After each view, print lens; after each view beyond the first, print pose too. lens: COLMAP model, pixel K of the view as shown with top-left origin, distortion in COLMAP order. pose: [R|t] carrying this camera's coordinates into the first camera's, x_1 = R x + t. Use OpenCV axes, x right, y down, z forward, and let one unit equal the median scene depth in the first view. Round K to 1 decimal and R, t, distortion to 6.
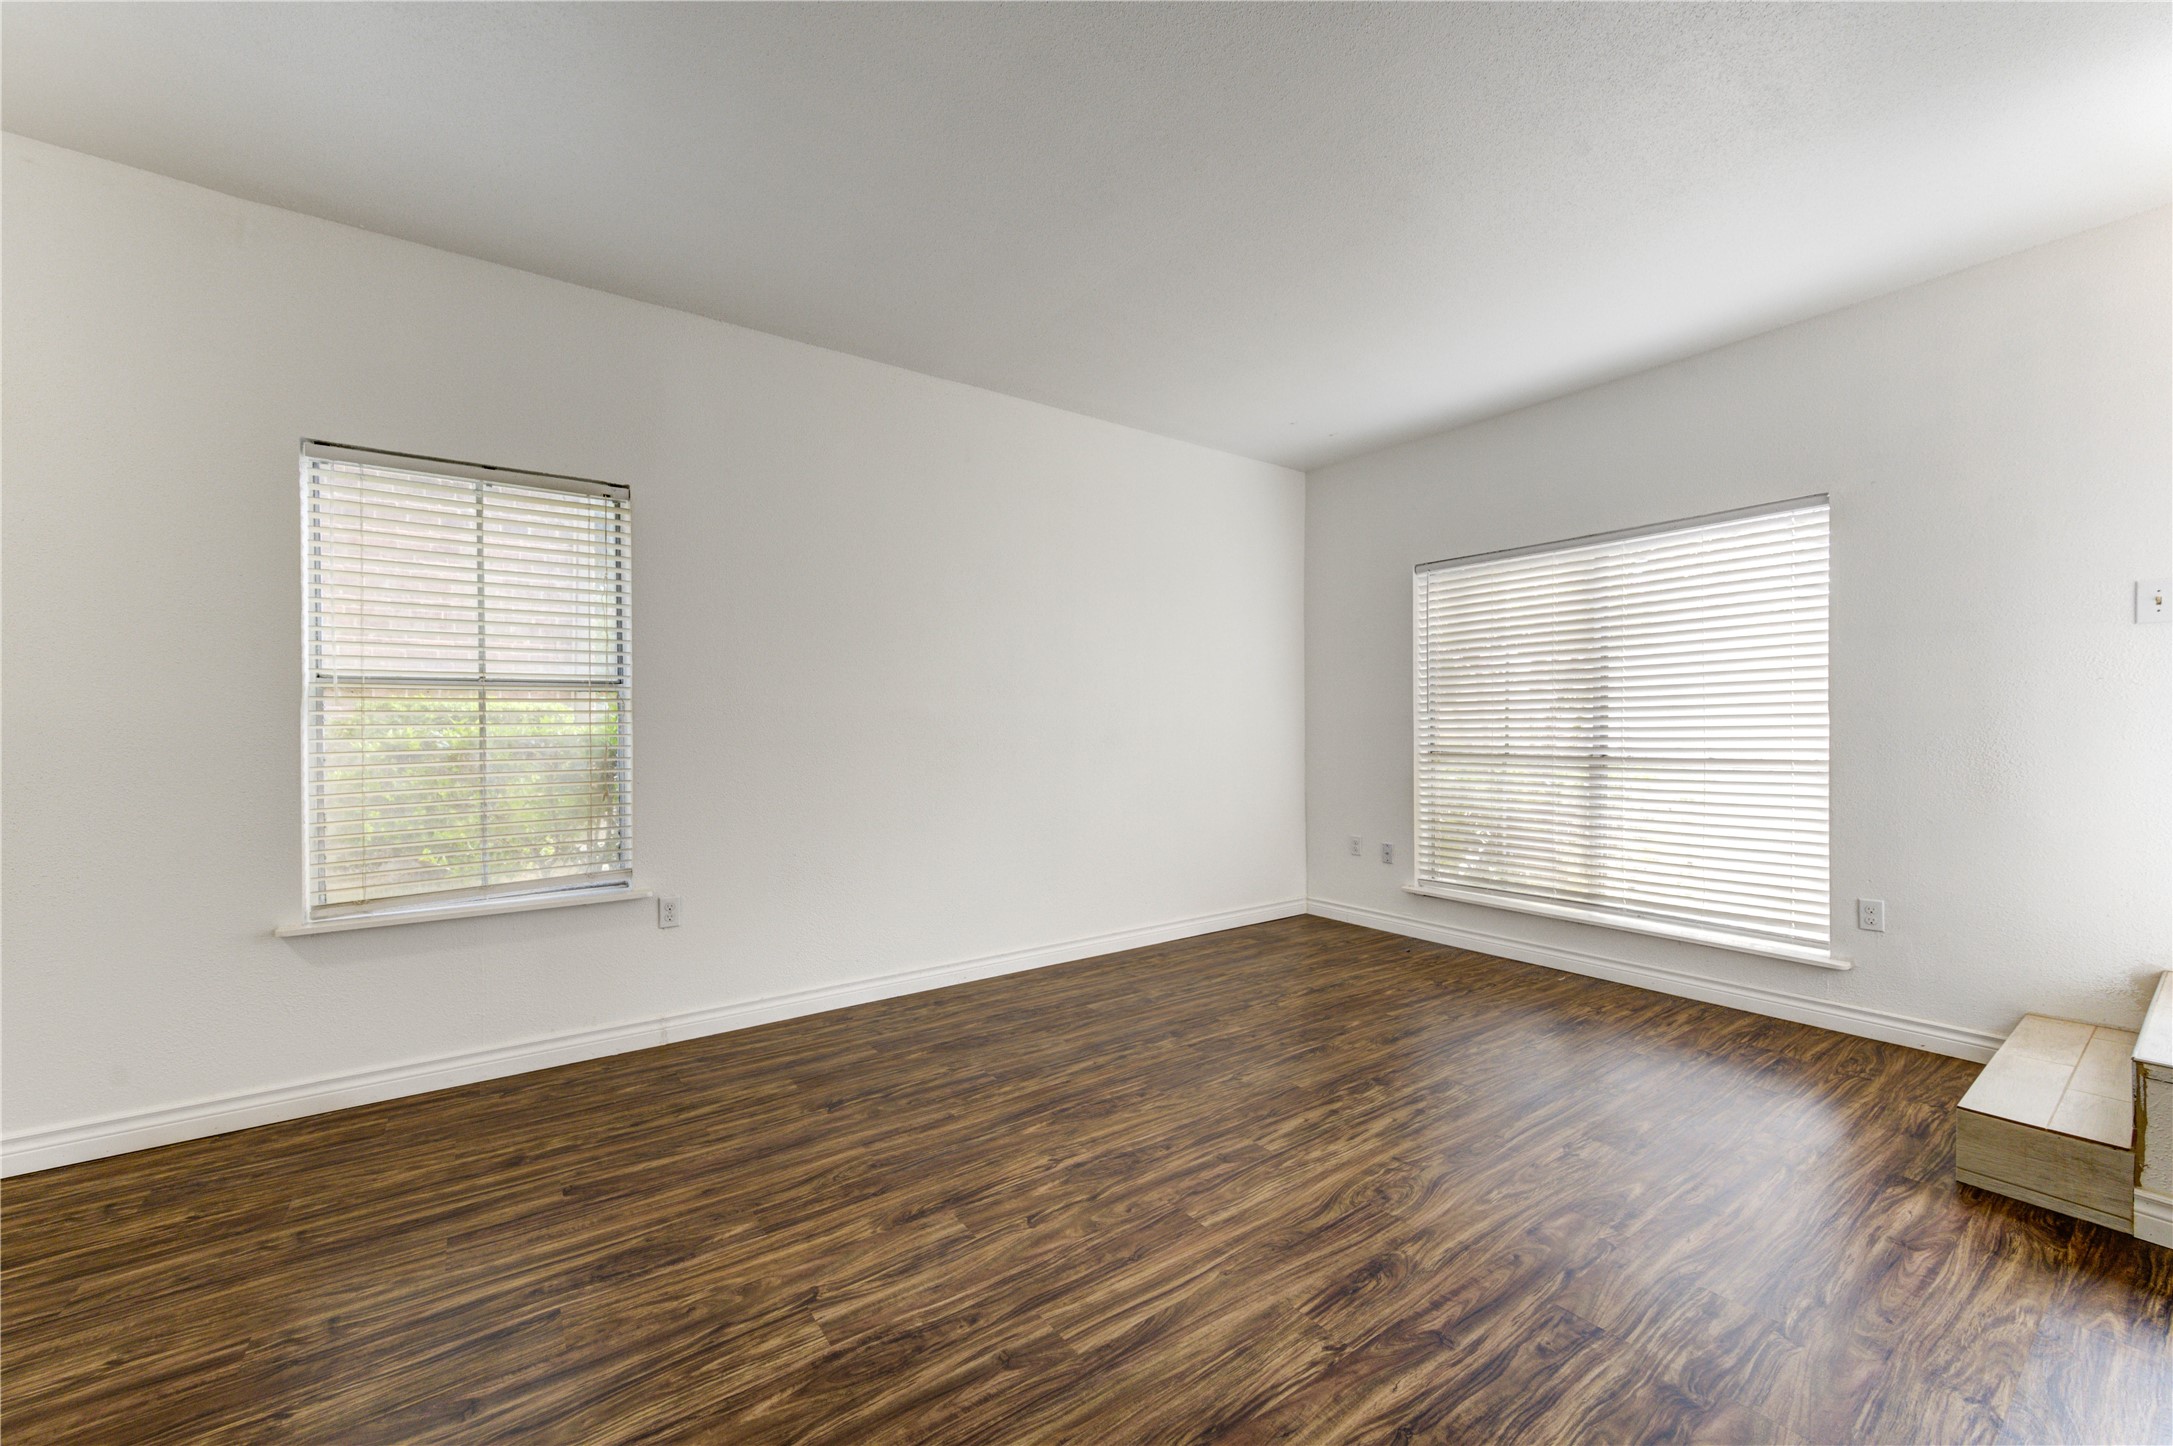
lens RADIAL K [[849.4, 0, 1077.0], [0, 849.4, 732.3], [0, 0, 1]] dist [0.001724, 0.000993]
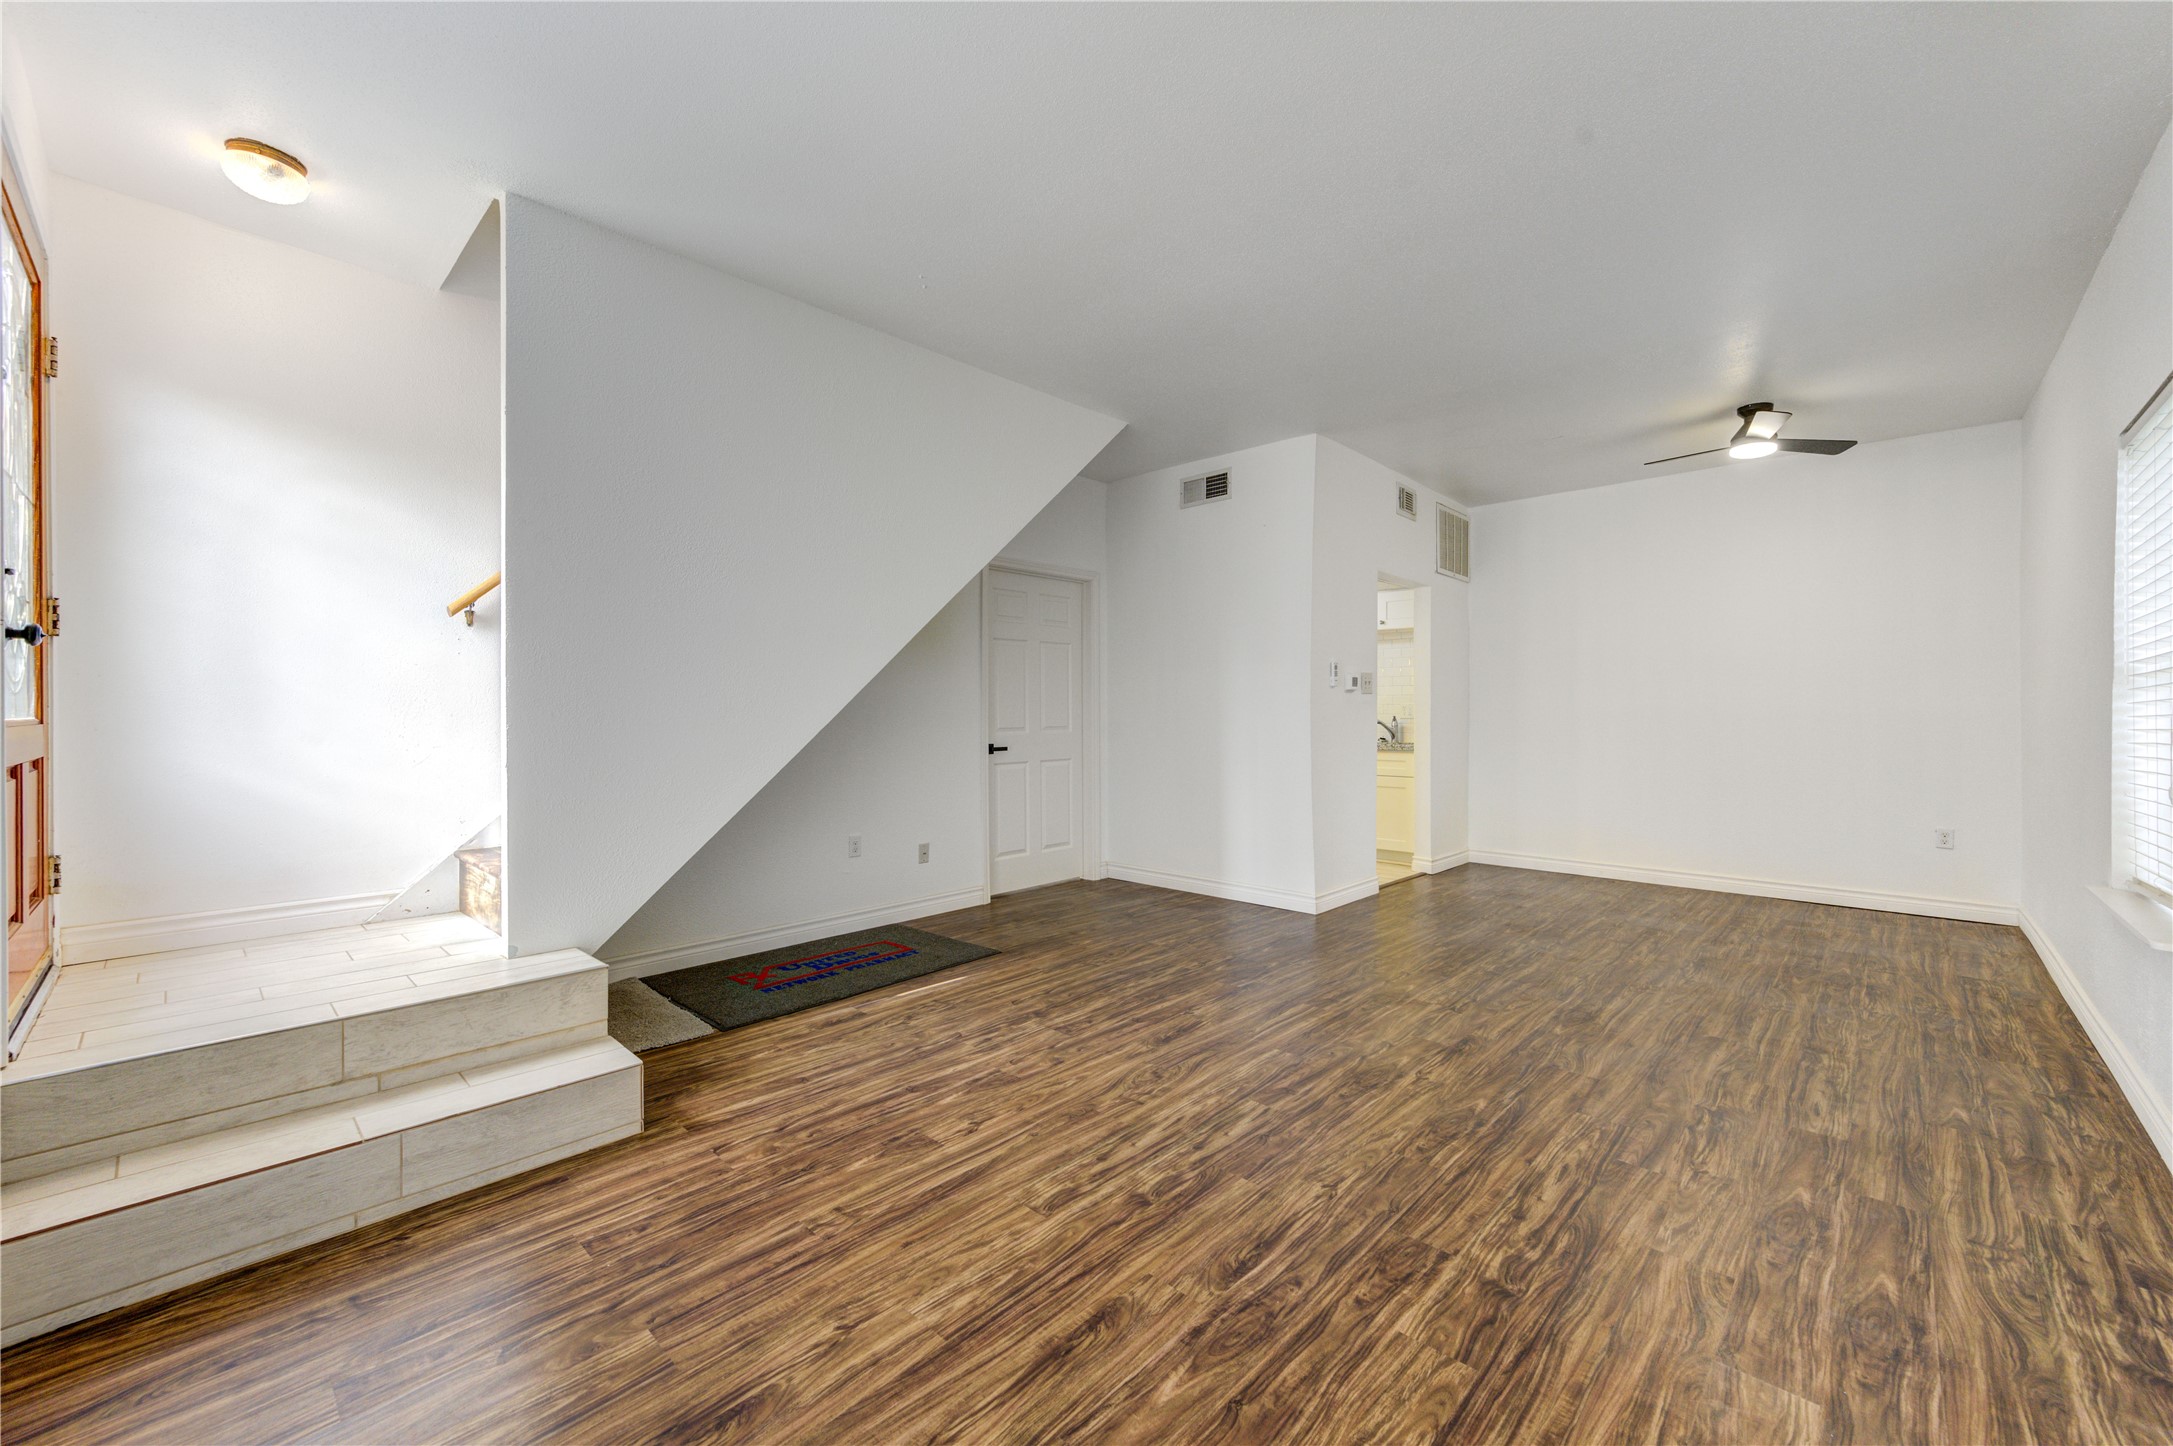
lens RADIAL K [[849.4, 0, 1087.4], [0, 849.4, 718.2], [0, 0, 1]] dist [0.001724, 0.000993]
pose [[-0.980275, 0.006806, -0.197523, 0.630895], [0.005263, 0.999951, 0.008337, -0.003854], [0.197571, 0.007133, -0.980263, 1.979095]]
